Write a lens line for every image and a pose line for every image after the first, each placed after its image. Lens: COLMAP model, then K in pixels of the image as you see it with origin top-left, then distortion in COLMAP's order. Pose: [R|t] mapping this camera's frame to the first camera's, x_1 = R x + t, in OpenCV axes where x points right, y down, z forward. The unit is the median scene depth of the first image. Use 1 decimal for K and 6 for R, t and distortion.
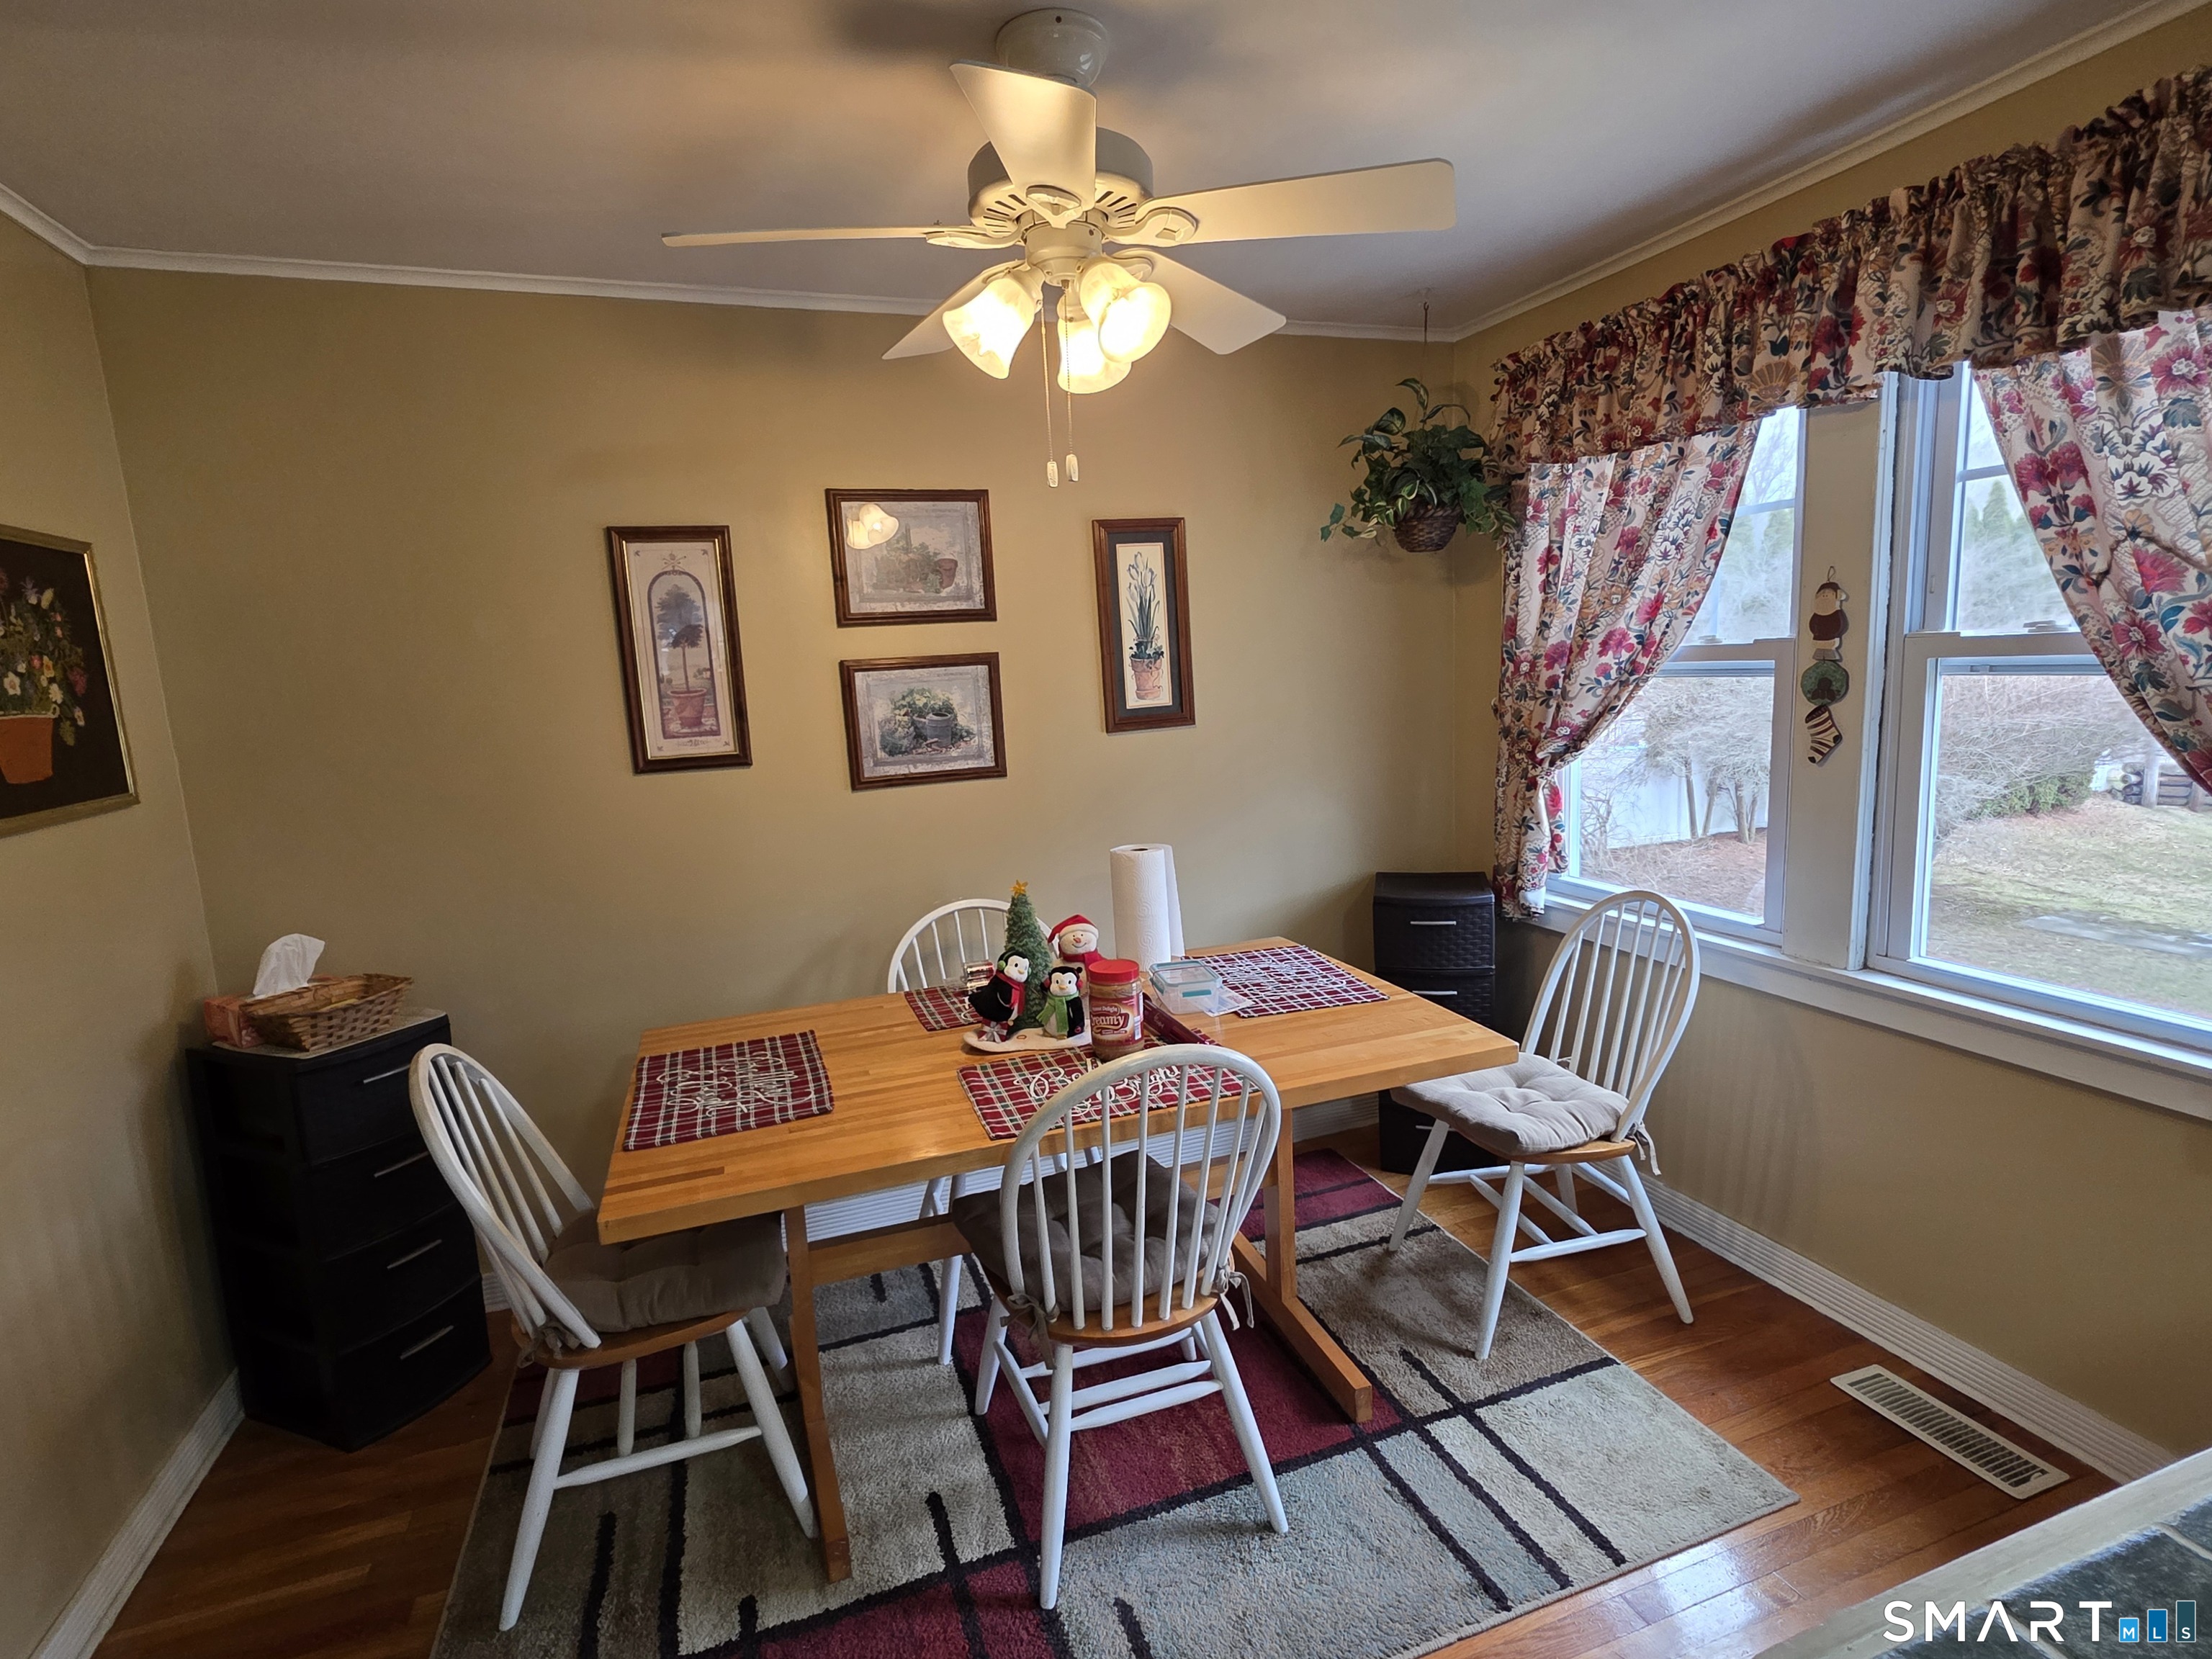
lens RADIAL K [[1103.8, 0, 1111.8], [0, 1103.8, 835.3], [0, 0, 1]] dist [0.003304, 0.000404]
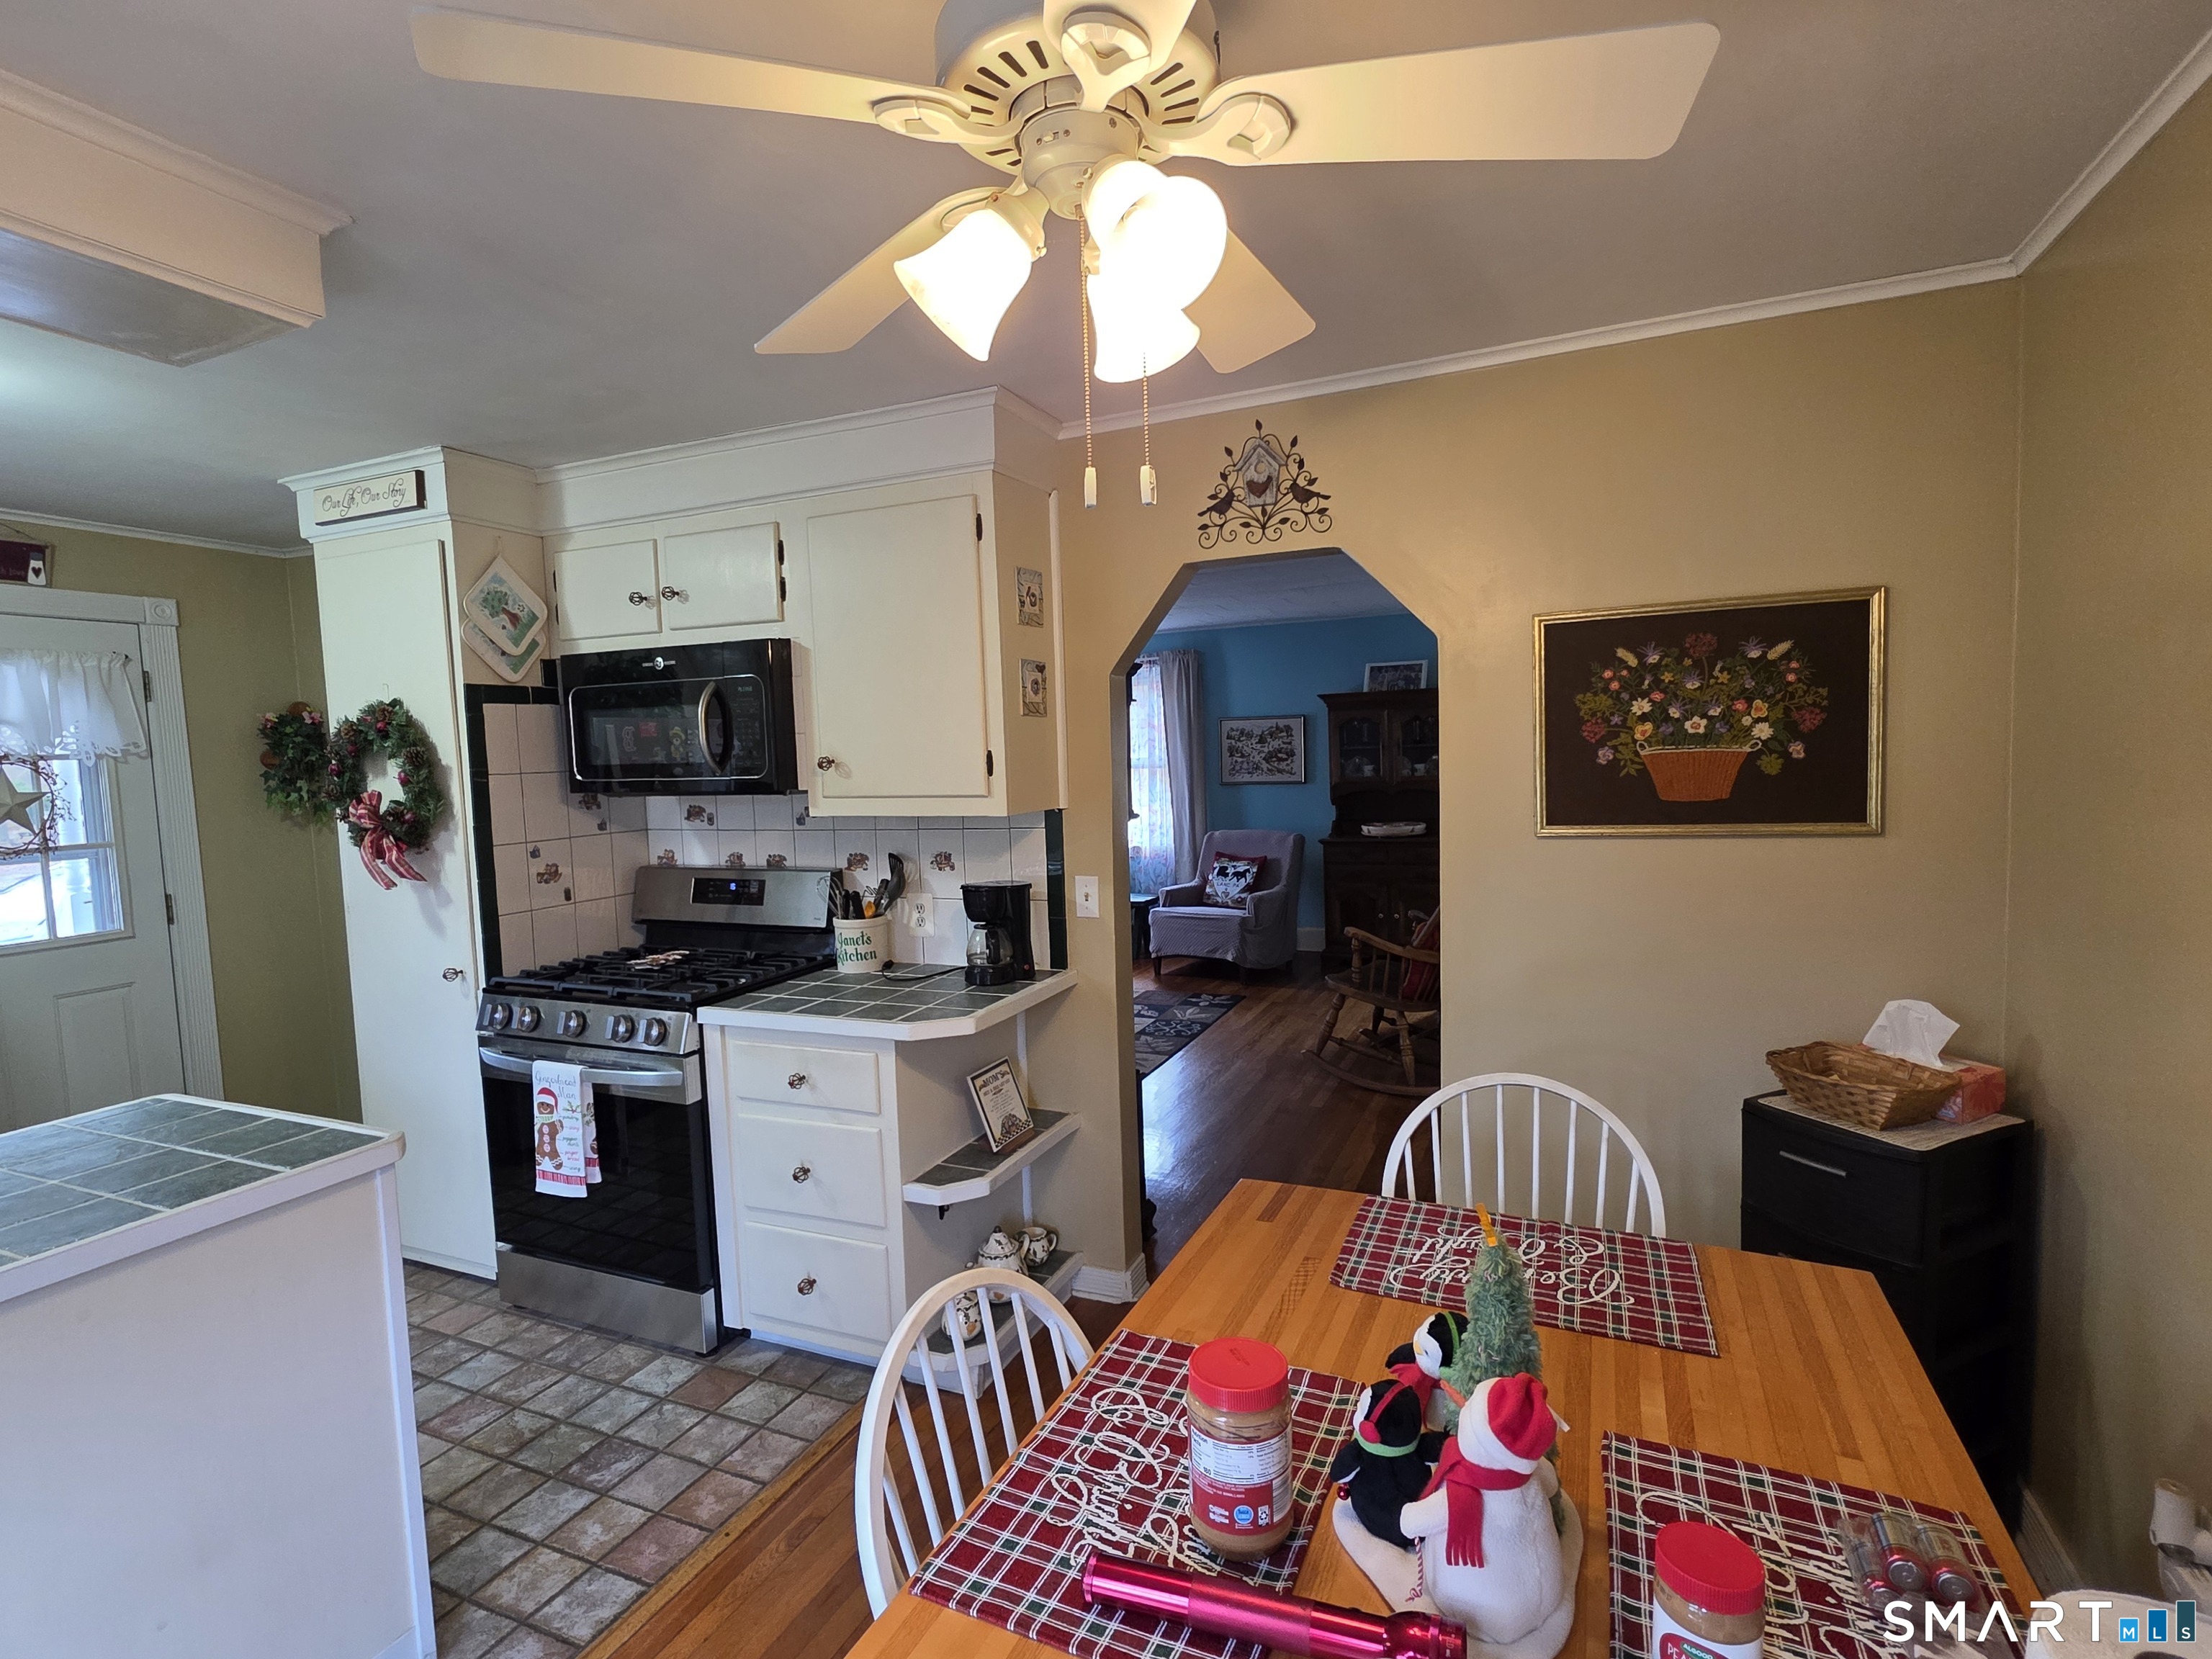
lens RADIAL K [[1090.8, 0, 1101.6], [0, 1090.8, 839.1], [0, 0, 1]] dist [0.000530, -0.001236]
pose [[-0.686922, 0.125757, -0.715768, 0.298583], [-0.048863, 0.974693, 0.218143, -0.179340], [0.725087, 0.184822, -0.663393, 0.976898]]
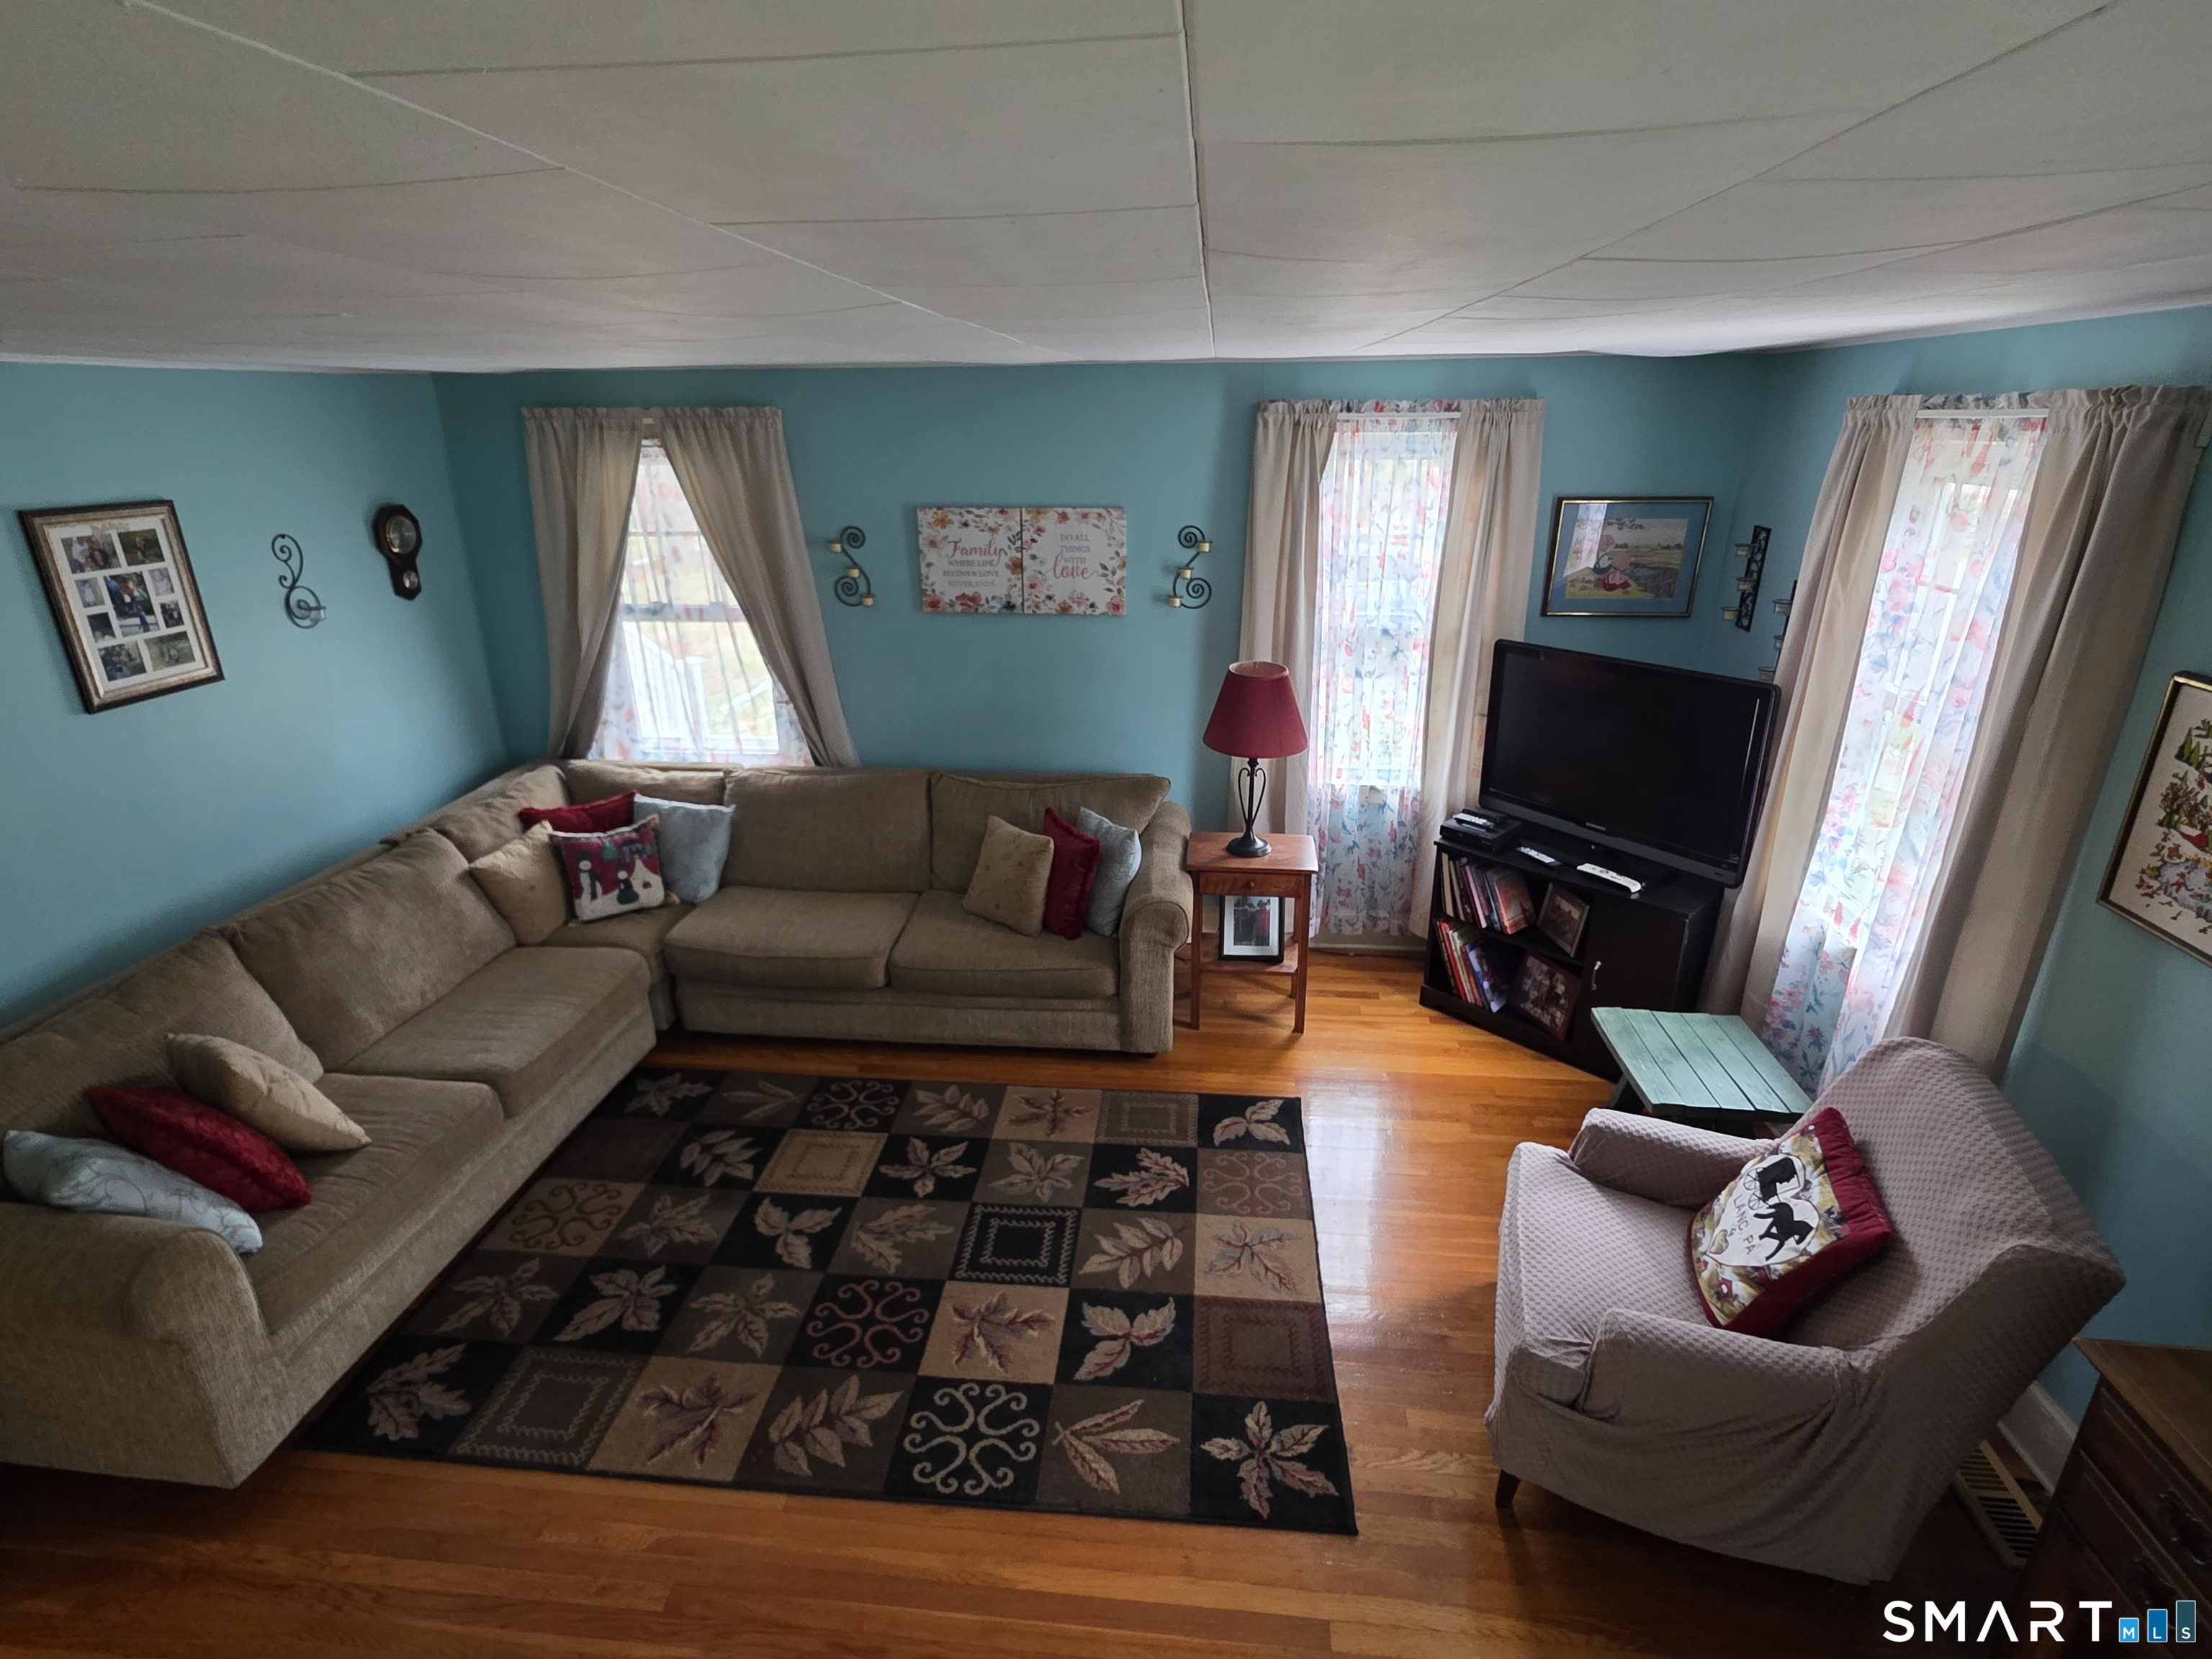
lens RADIAL K [[1095.1, 0, 1099.6], [0, 1095.1, 837.8], [0, 0, 1]] dist [0.003464, -0.001601]
pose [[-0.901615, -0.104573, 0.419708, -1.853258], [0.115083, 0.877364, 0.465821, -0.215554], [-0.416949, 0.468292, -0.779010, 0.107374]]
